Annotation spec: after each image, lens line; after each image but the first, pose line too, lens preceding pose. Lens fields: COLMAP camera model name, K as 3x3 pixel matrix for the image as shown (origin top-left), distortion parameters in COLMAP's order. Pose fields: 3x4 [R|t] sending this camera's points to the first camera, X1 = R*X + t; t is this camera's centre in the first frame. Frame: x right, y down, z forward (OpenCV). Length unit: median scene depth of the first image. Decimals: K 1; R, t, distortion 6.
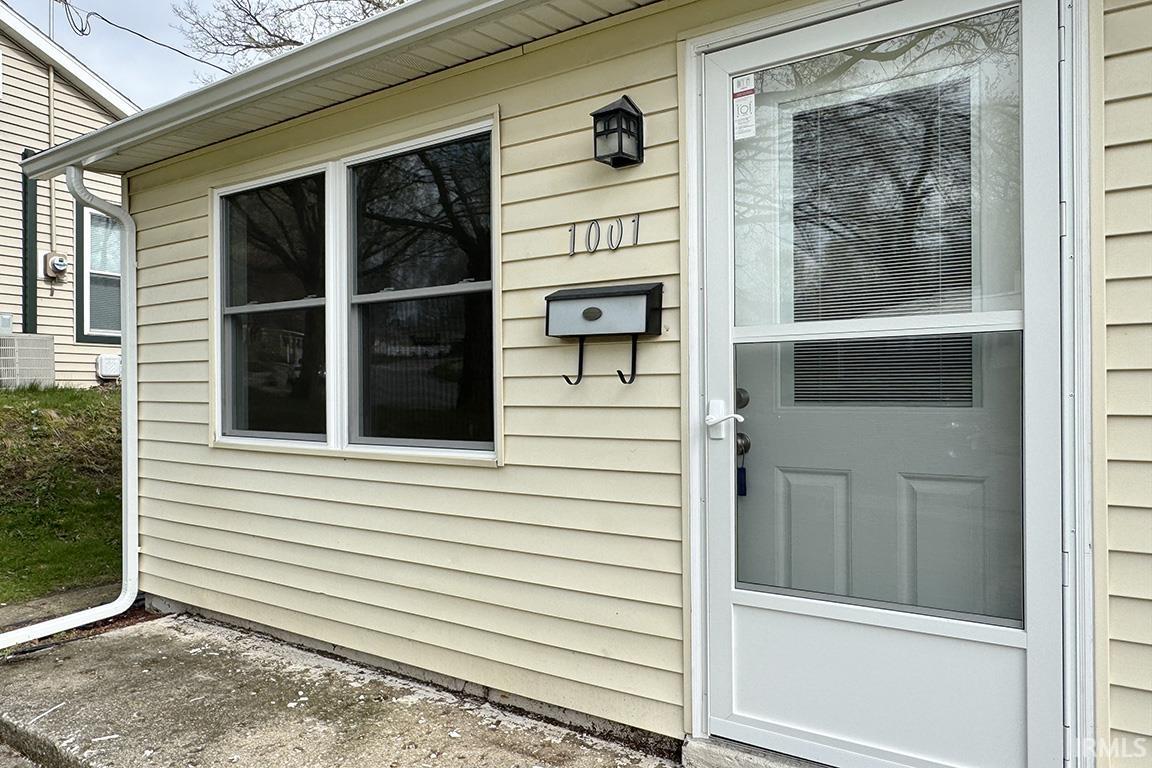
lens RADIAL K [[829.7, 0, 576.0], [0, 829.7, 384.0], [0, 0, 1]] dist [0.026888, 0.000114]
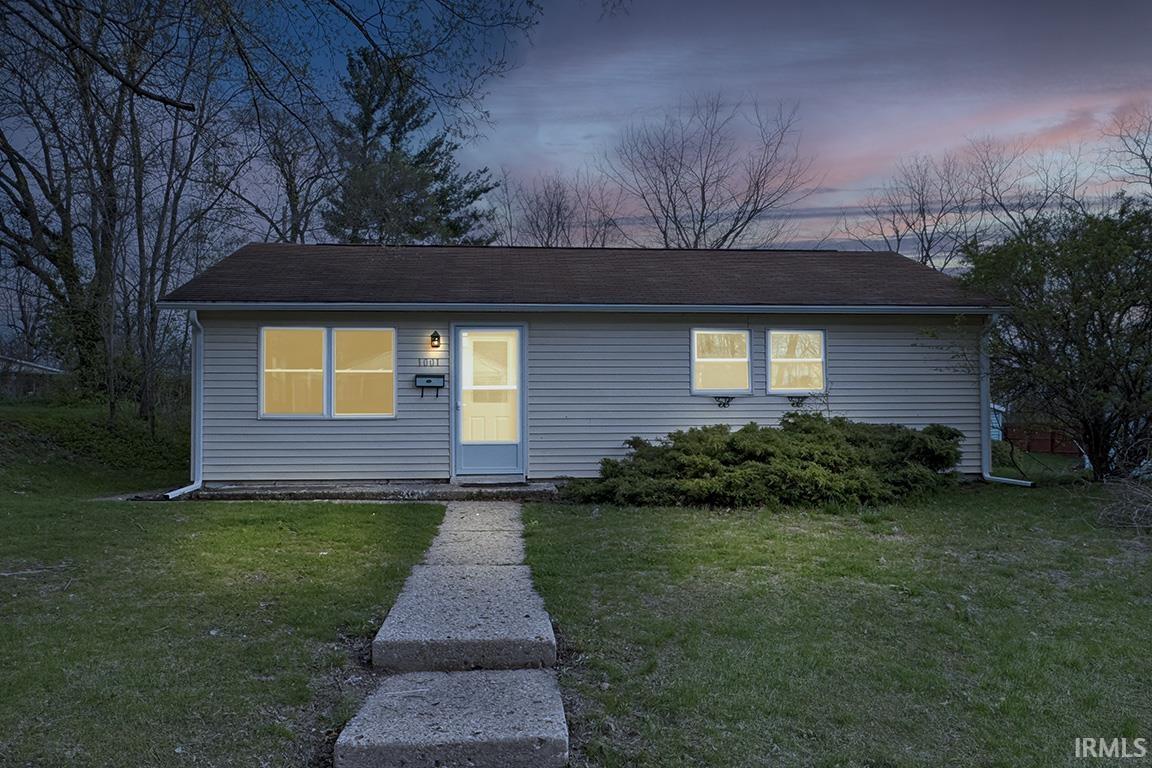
lens RADIAL K [[829.7, 0, 576.0], [0, 829.7, 384.0], [0, 0, 1]] dist [0.026888, 0.000114]
pose [[0.747541, 0.045335, 0.662666, -2.163469], [0.001353, 0.997562, -0.069773, 0.220571], [-0.664214, 0.053055, 0.745657, -2.588703]]
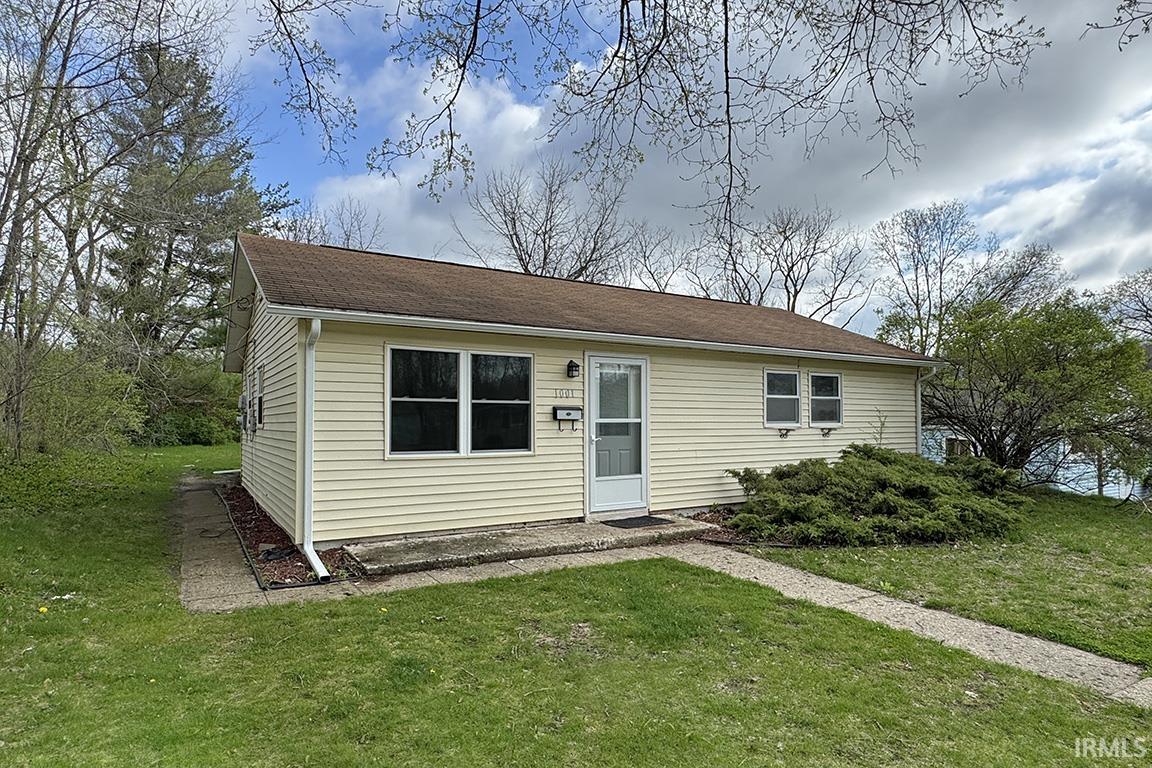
lens RADIAL K [[635.3, 0, 576.0], [0, 635.3, 384.0], [0, 0, 1]] dist [-0.005491, -0.000817]
pose [[0.372755, 0.066325, 0.925557, -2.691455], [-0.002681, 0.997515, -0.070402, -0.012746], [-0.927926, 0.023761, 0.372006, -0.159797]]
